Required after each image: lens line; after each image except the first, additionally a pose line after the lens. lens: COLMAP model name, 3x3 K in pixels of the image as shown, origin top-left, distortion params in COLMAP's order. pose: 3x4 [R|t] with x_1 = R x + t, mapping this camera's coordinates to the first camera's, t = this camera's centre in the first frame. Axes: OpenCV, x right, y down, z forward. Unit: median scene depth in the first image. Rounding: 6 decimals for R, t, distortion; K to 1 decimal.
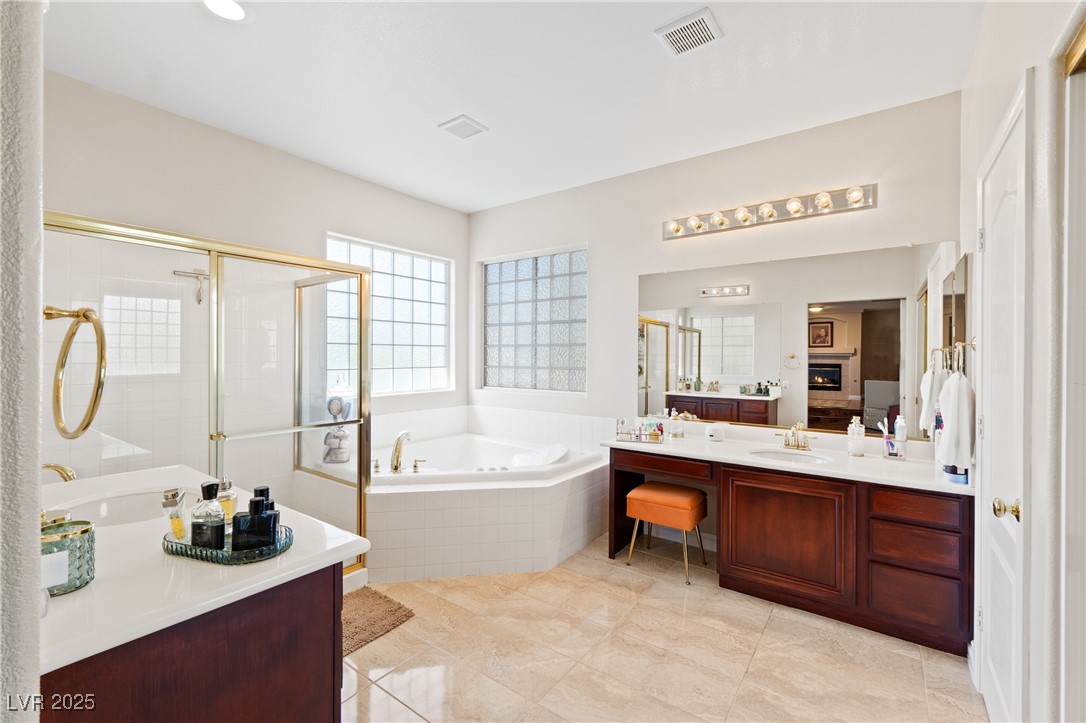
lens RADIAL K [[461.6, 0, 543.0], [0, 461.6, 361.5], [0, 0, 1]] dist [0.005222, 0.000462]
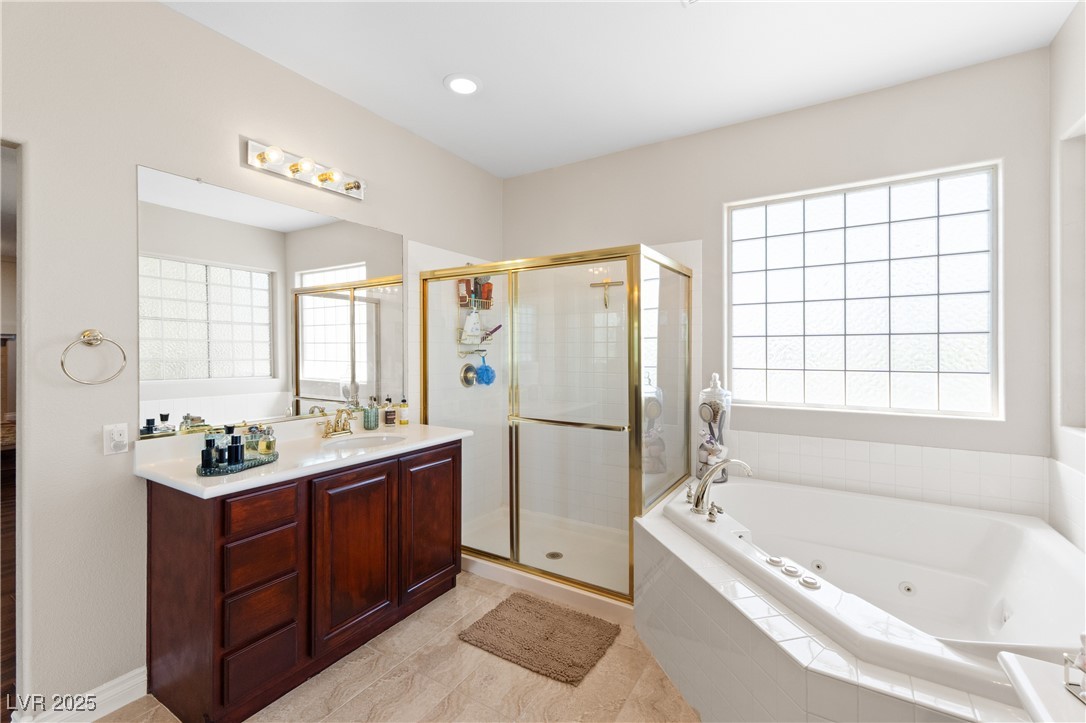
lens RADIAL K [[464.9, 0, 546.7], [0, 464.9, 348.6], [0, 0, 1]] dist [0.001935, 0.000633]
pose [[0.088940, -0.006470, -0.996016, 0.271128], [-0.014989, 0.999857, -0.007833, -0.004346], [0.995924, 0.015626, 0.088831, 0.479349]]
